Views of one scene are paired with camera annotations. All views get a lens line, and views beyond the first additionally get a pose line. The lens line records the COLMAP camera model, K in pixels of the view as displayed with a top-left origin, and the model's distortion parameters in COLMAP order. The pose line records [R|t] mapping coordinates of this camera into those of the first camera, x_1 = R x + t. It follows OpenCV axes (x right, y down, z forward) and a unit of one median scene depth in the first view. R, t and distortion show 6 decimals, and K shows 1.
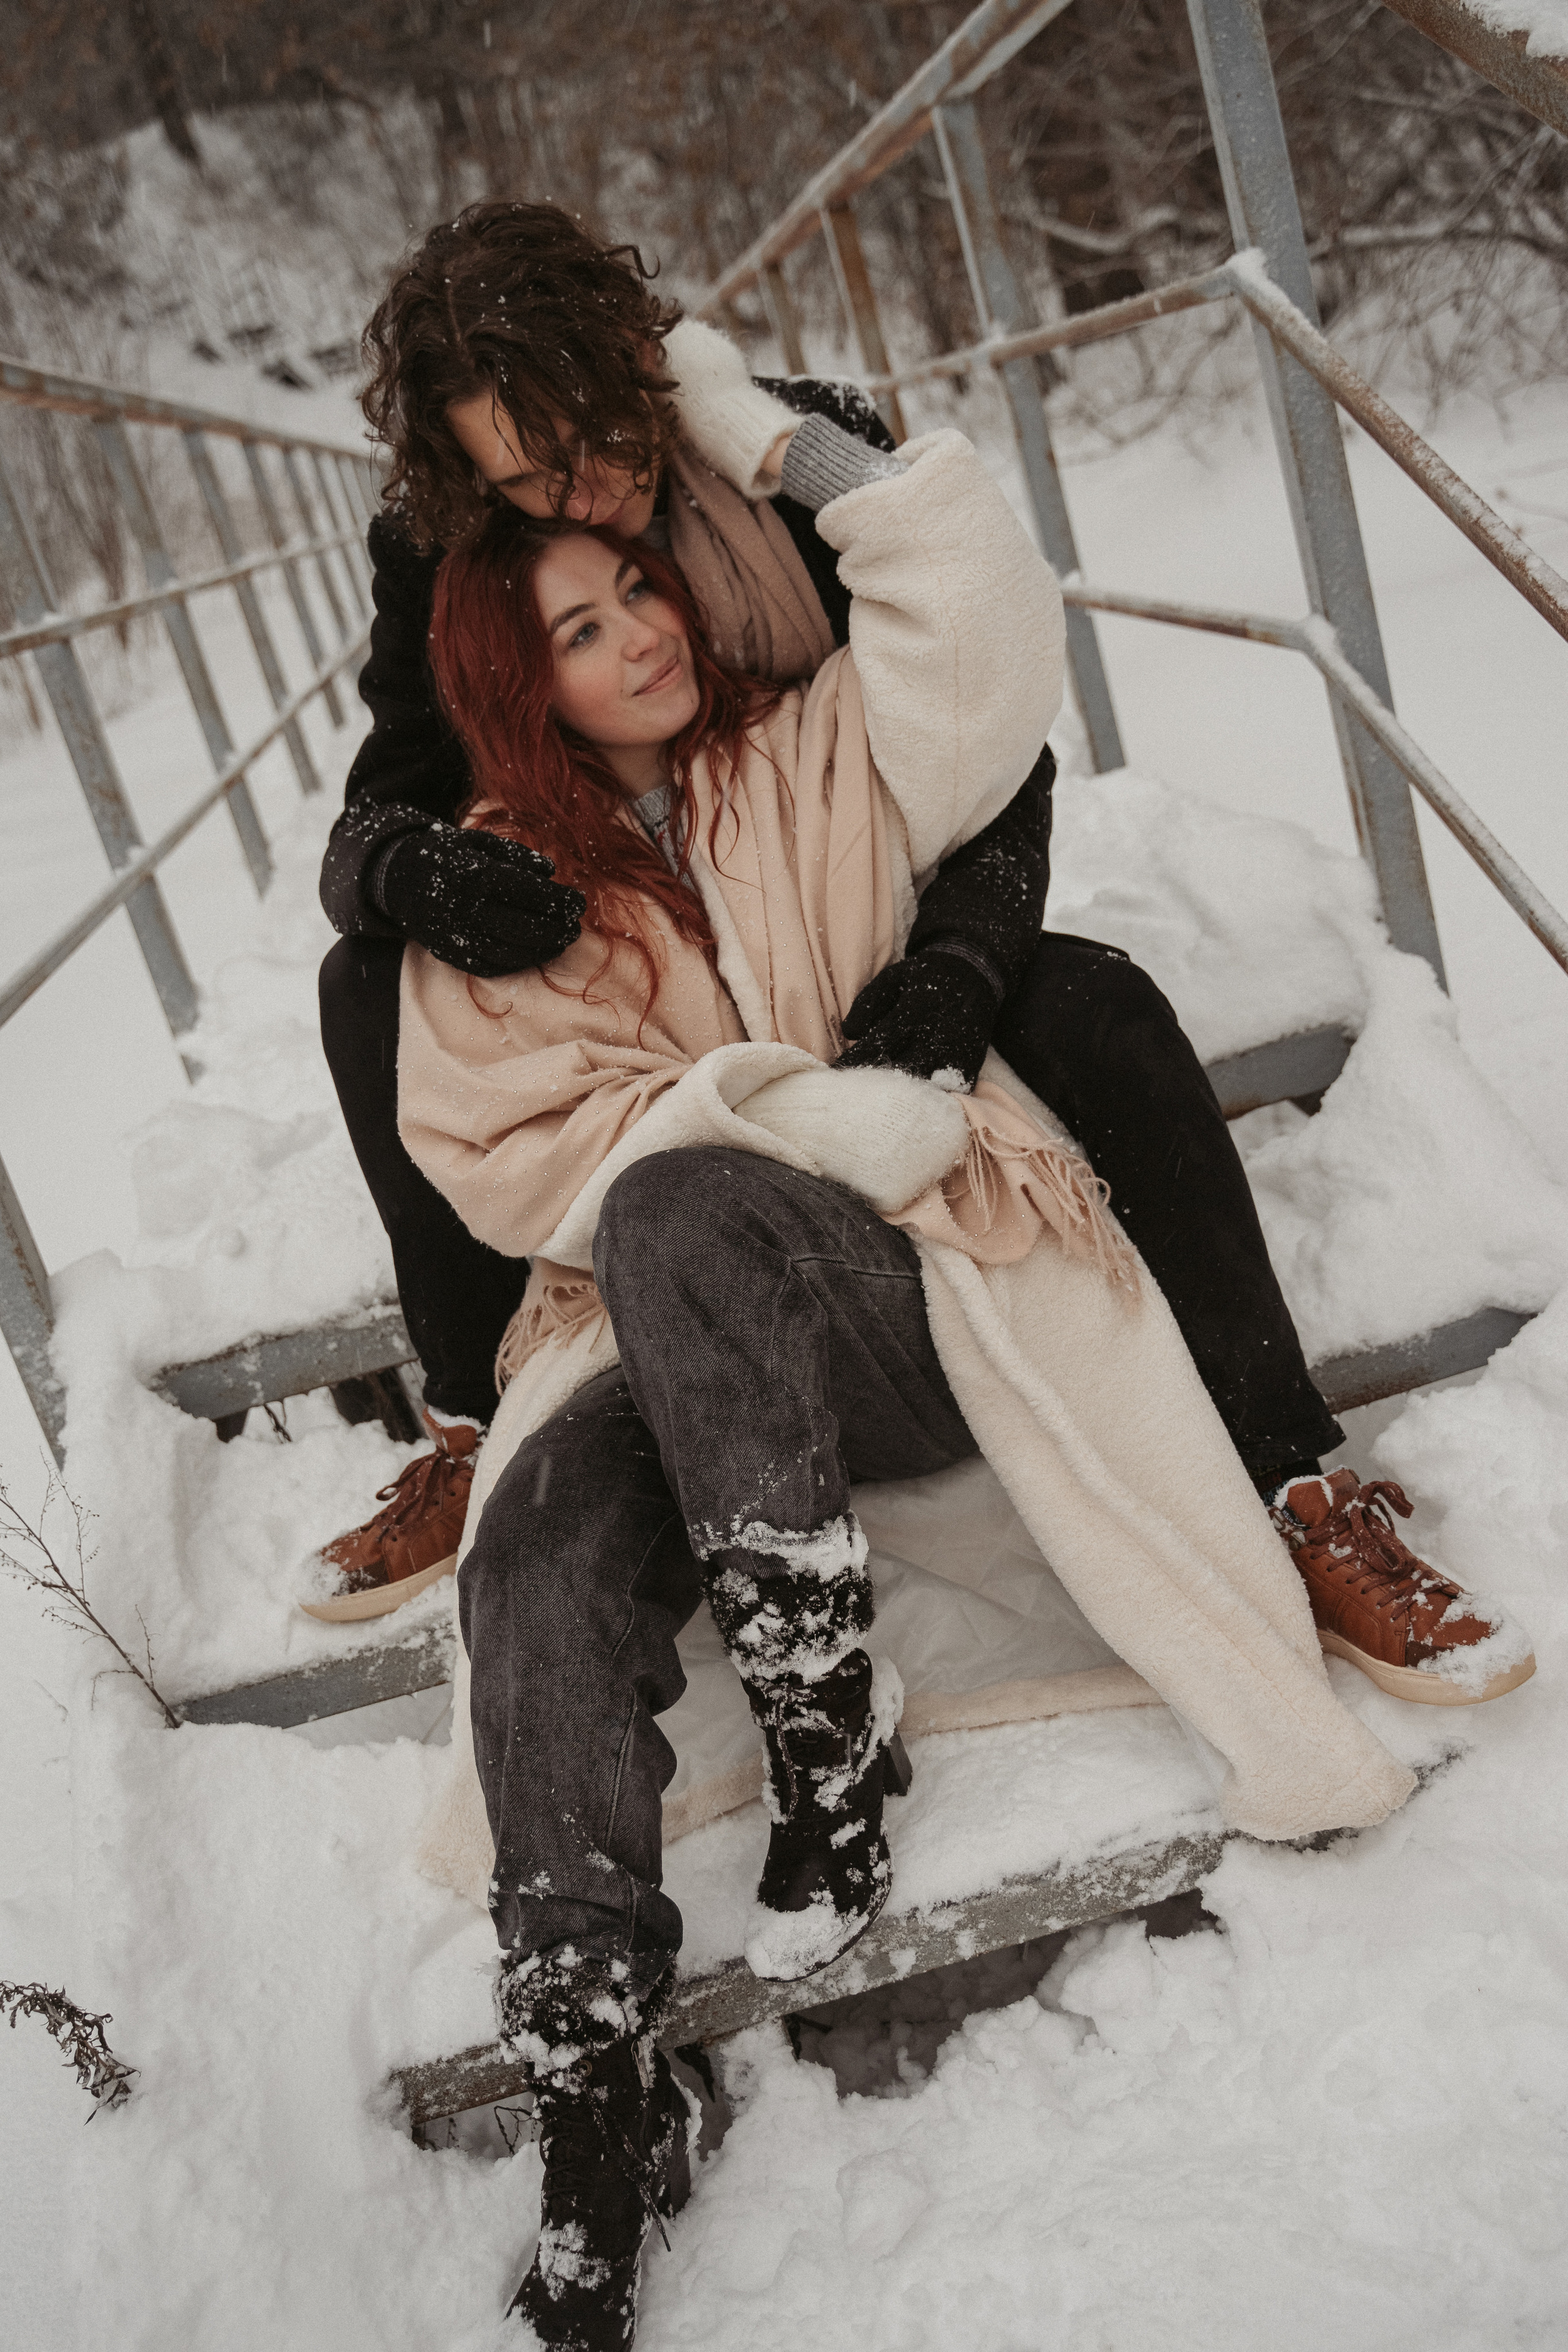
lens RADIAL K [[2294.4, 0, 784.0], [0, 2294.4, 1176.0], [0, 0, 1]] dist [-0.056321, 0.101325]
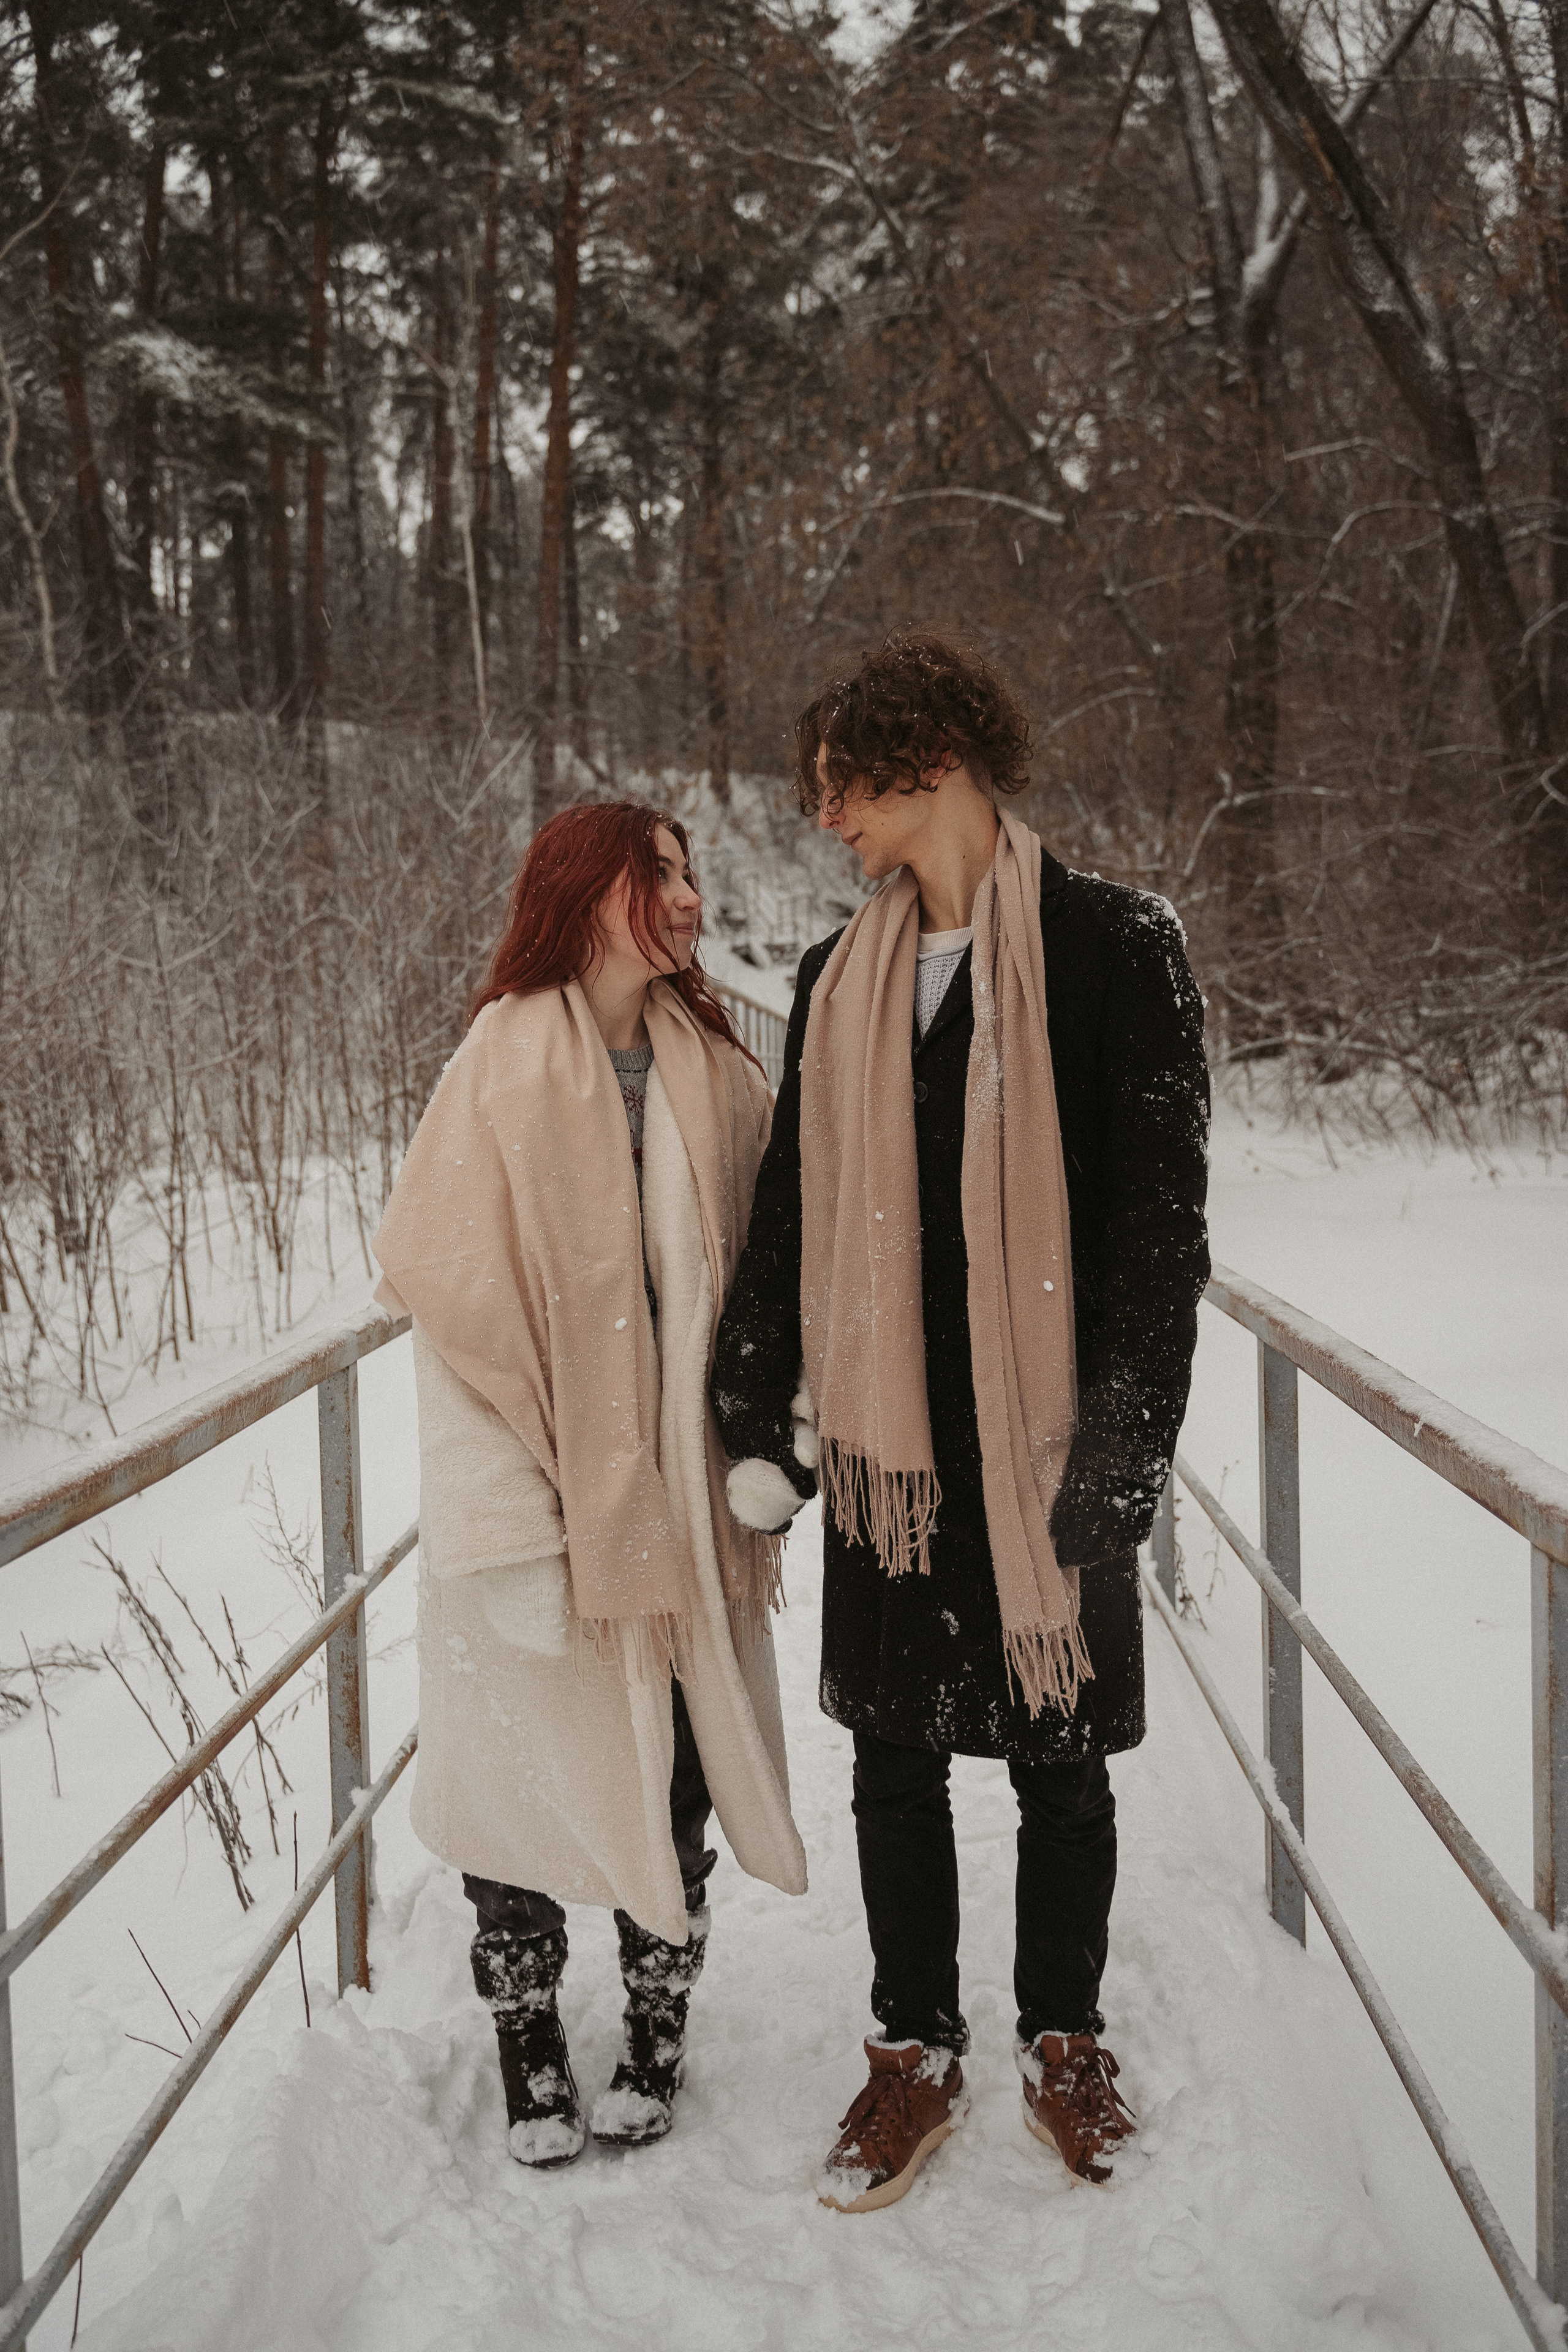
lens RADIAL K [[1907.1, 0, 784.0], [0, 1907.1, 1176.0], [0, 0, 1]] dist [-0.106263, 0.080245]
pose [[0.957376, 0.247917, -0.148217, 0.498815], [-0.276124, 0.936136, -0.217726, 0.963901], [0.084774, 0.249372, 0.964690, -3.173088]]
